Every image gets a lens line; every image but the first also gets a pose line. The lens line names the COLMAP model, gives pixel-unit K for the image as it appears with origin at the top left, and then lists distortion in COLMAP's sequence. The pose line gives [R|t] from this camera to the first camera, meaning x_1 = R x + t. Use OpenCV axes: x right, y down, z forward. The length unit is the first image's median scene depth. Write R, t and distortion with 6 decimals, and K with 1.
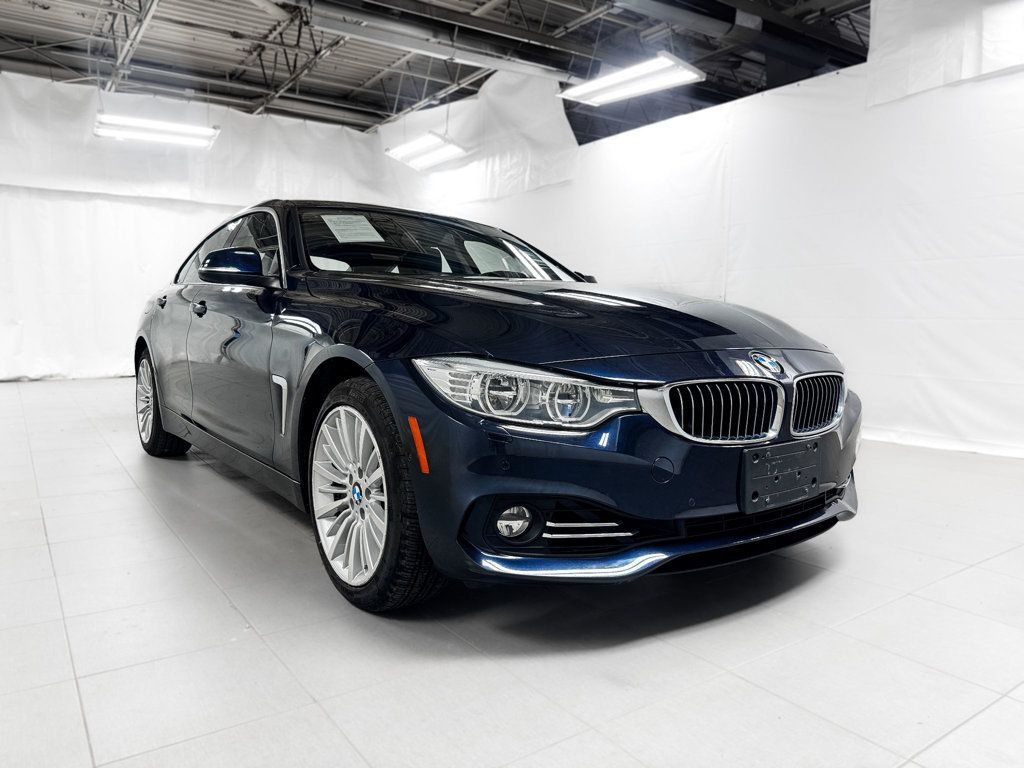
lens RADIAL K [[712.4, 0, 529.6], [0, 712.4, 433.4], [0, 0, 1]] dist [-0.017373, -0.008526]
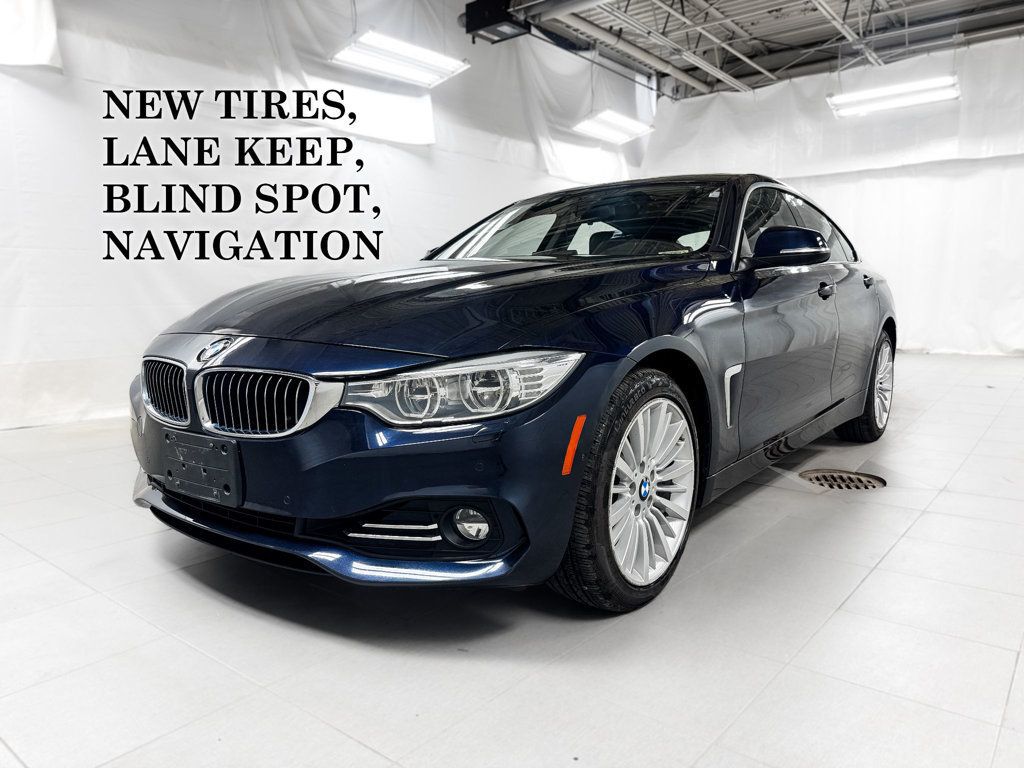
lens RADIAL K [[744.3, 0, 512.0], [0, 744.3, 384.0], [0, 0, 1]] dist [0.050461, -0.051572]
pose [[0.331887, 0.084643, -0.939514, 0.273692], [-0.117607, 0.991908, 0.047818, -0.028799], [0.935959, 0.094624, 0.339156, 0.195270]]
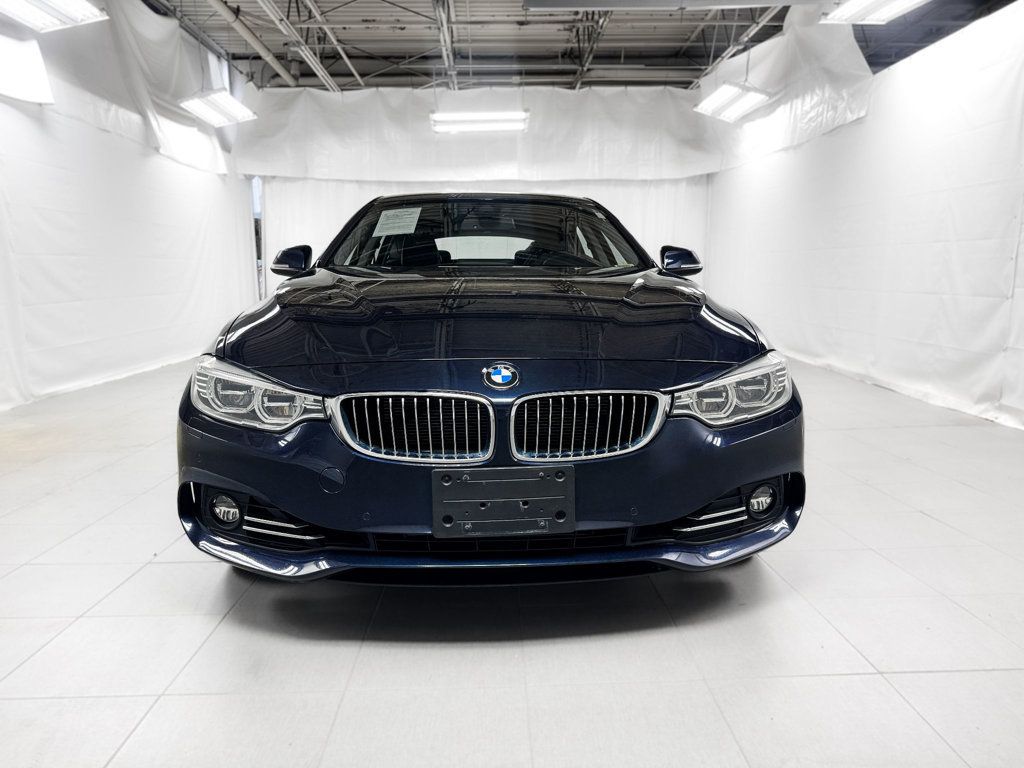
lens RADIAL K [[712.4, 0, 529.6], [0, 712.4, 433.4], [0, 0, 1]] dist [-0.017373, -0.008526]
pose [[0.850041, 0.084859, -0.519836, 0.164131], [-0.053705, 0.995757, 0.074730, -0.018359], [0.523972, -0.035606, 0.850991, 0.052601]]
